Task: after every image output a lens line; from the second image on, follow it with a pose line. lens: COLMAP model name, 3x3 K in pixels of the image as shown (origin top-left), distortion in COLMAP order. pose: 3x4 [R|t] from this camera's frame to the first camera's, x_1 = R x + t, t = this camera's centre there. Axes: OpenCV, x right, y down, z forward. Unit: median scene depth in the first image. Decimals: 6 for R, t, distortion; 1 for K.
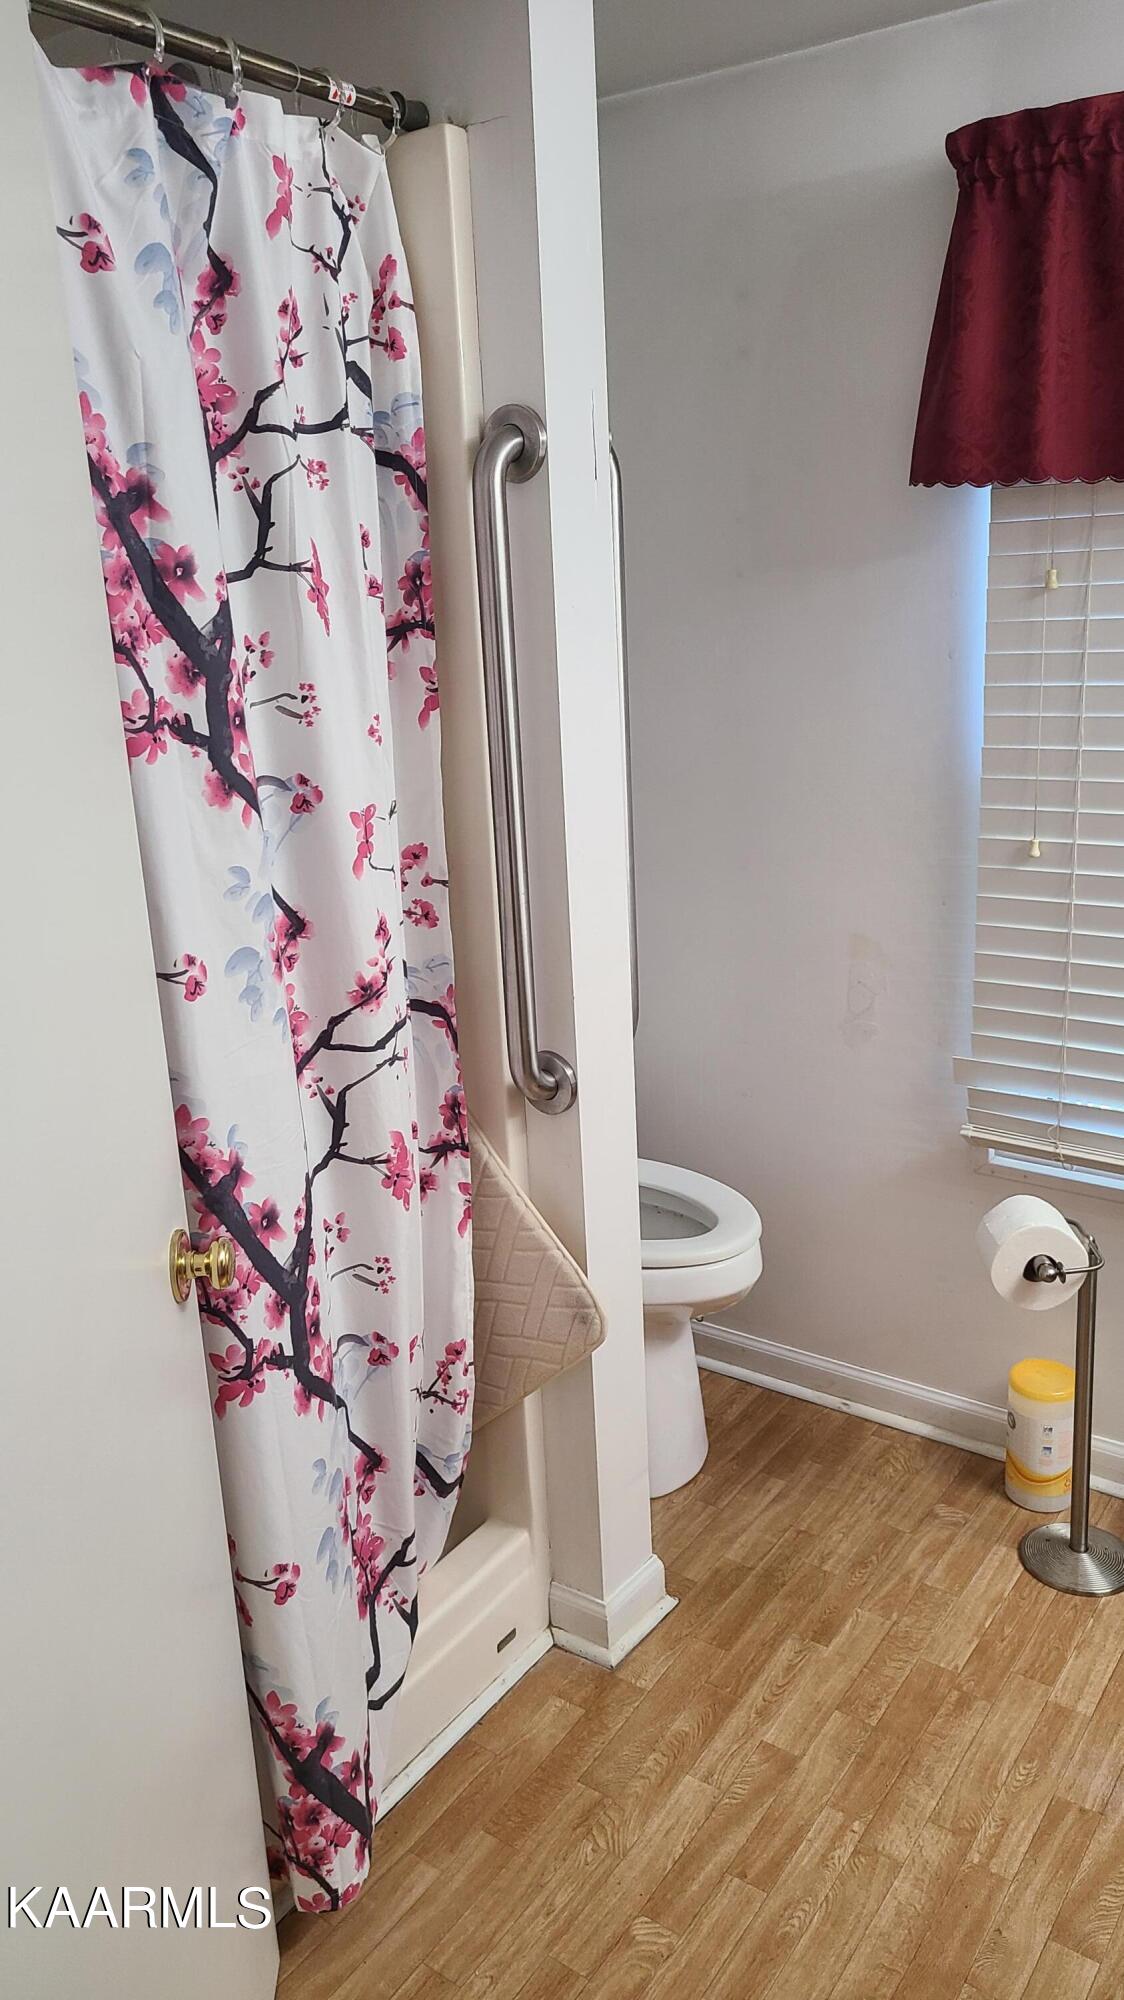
lens RADIAL K [[1483.3, 0, 562.0], [0, 1483.3, 1000.0], [0, 0, 1]] dist [0.026014, -0.004868]
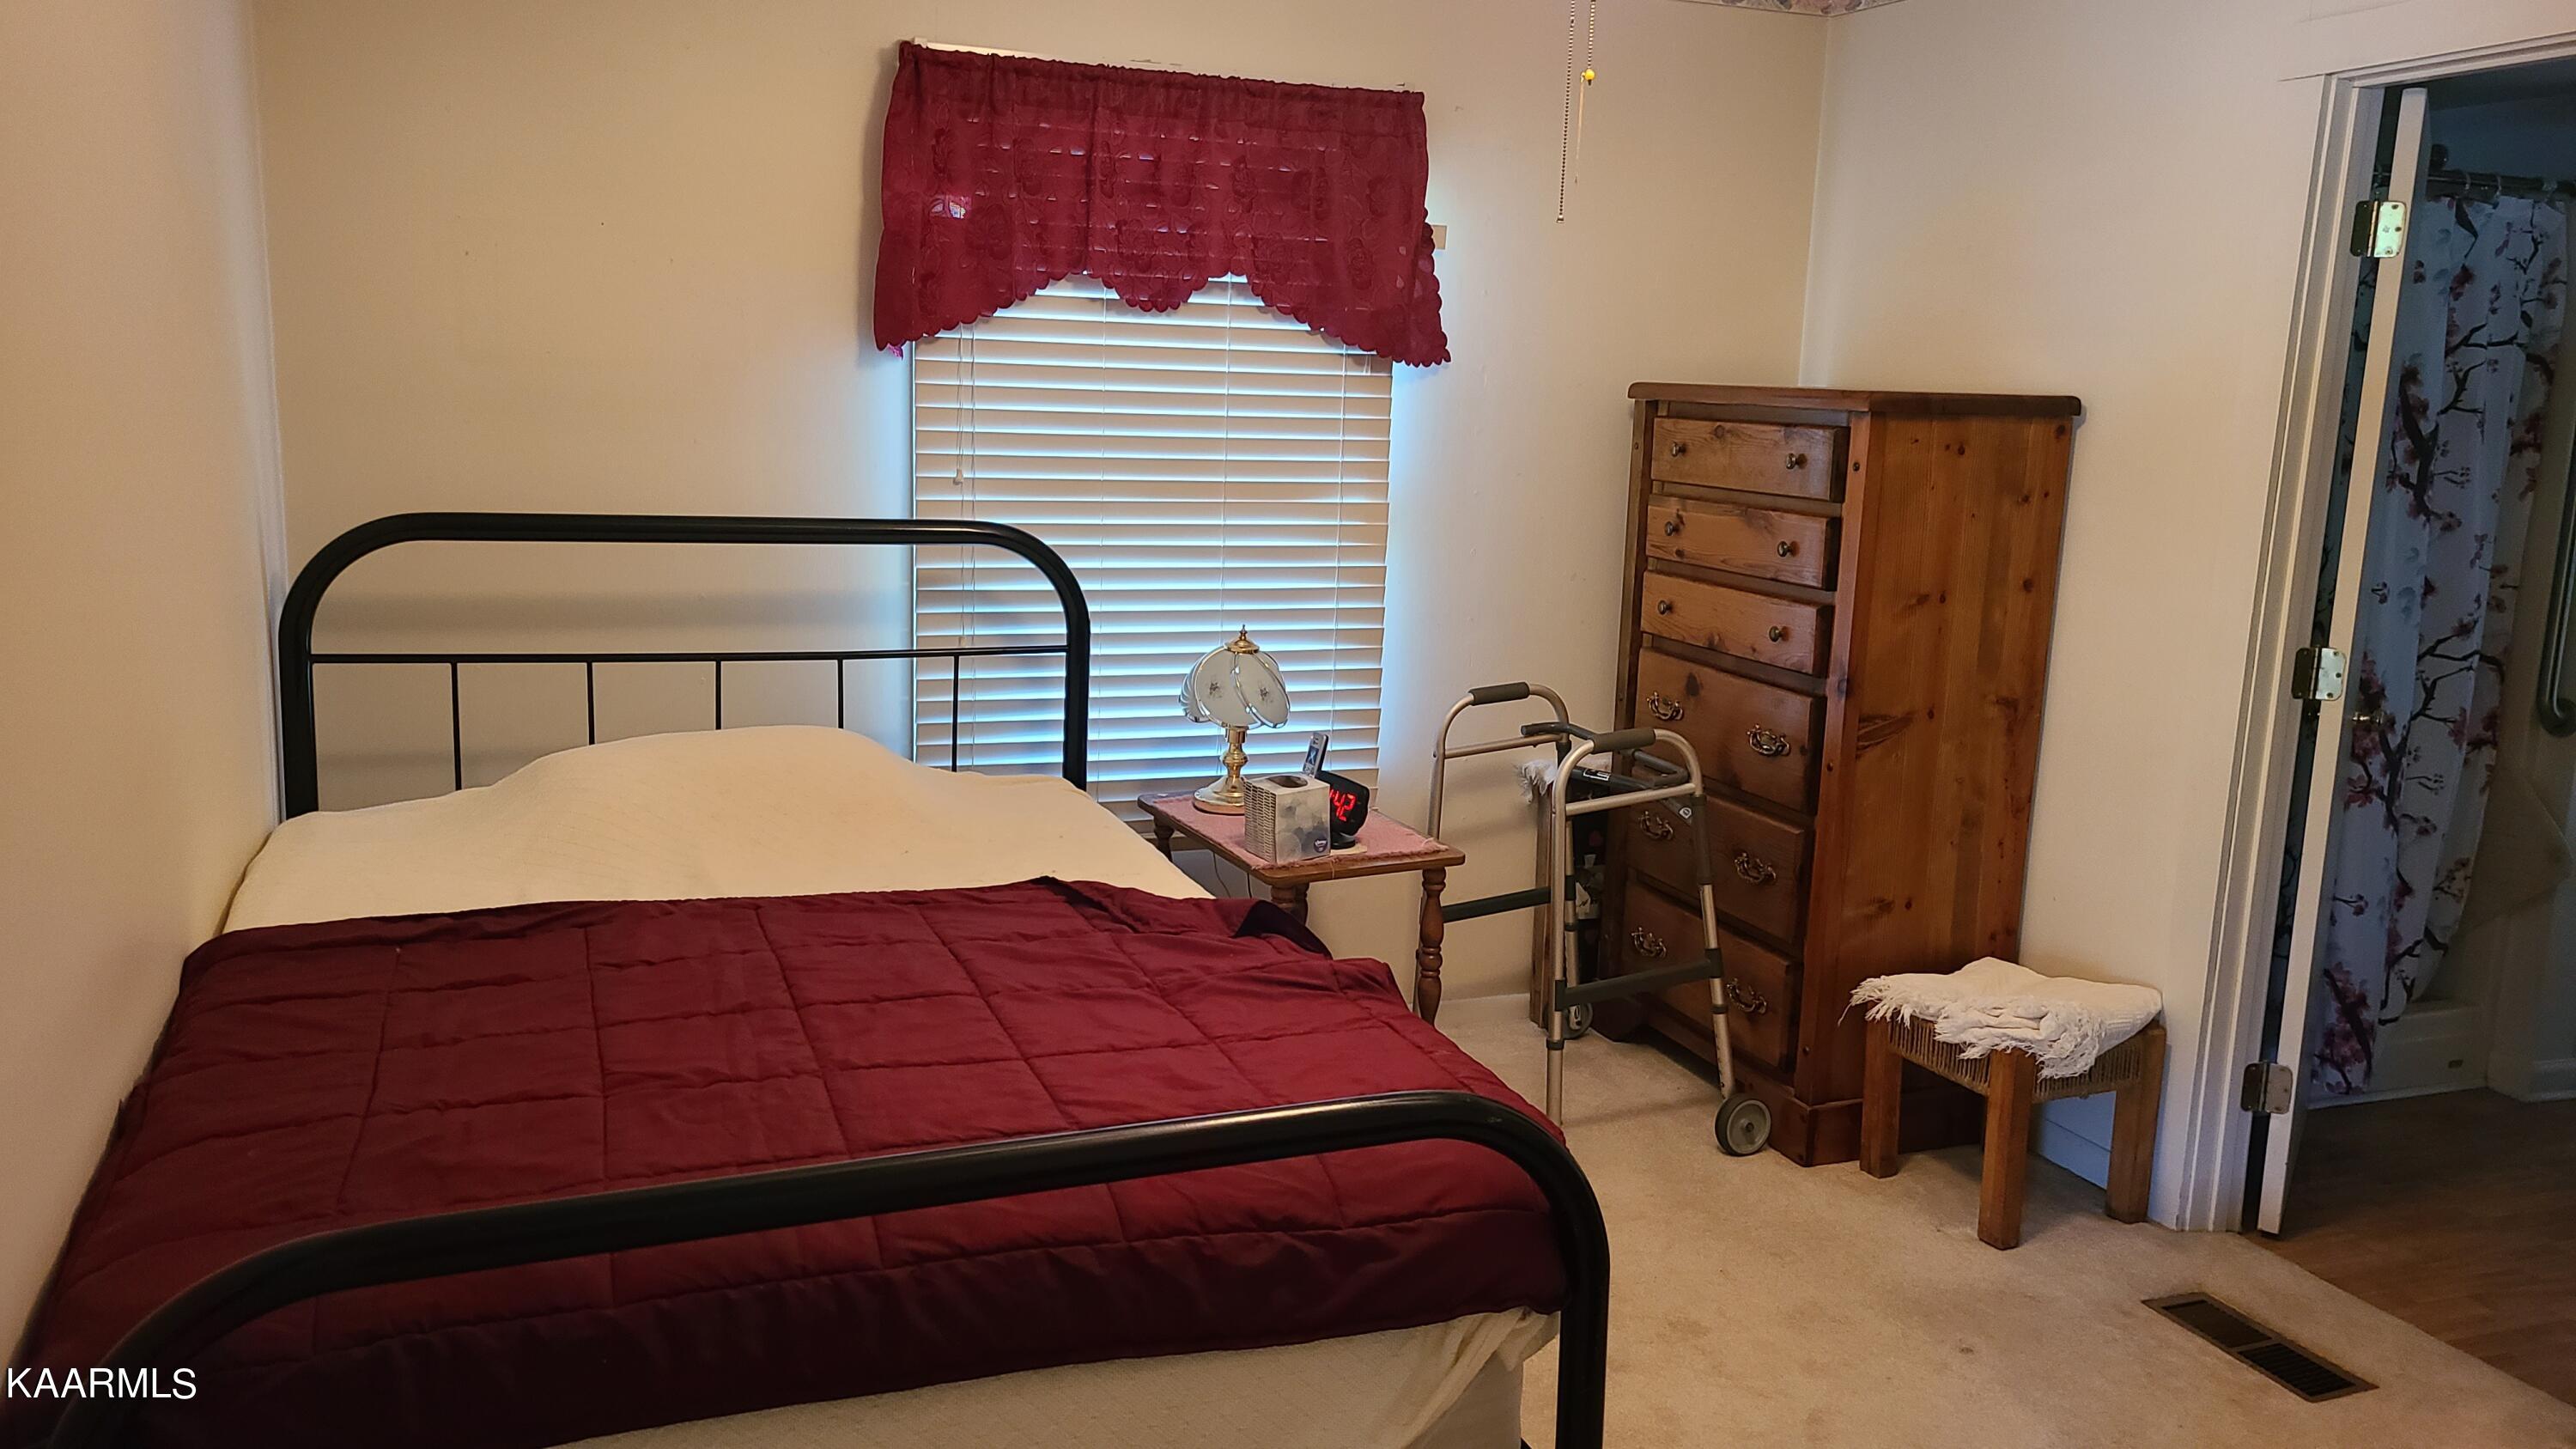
lens RADIAL K [[1910.8, 0, 1288.0], [0, 1910.8, 724.5], [0, 0, 1]] dist [0.026014, -0.004868]
pose [[0.825758, 0.168767, -0.538184, -0.025150], [-0.221643, 0.974518, -0.034481, 0.551158], [0.518651, 0.147757, 0.842122, -1.907577]]
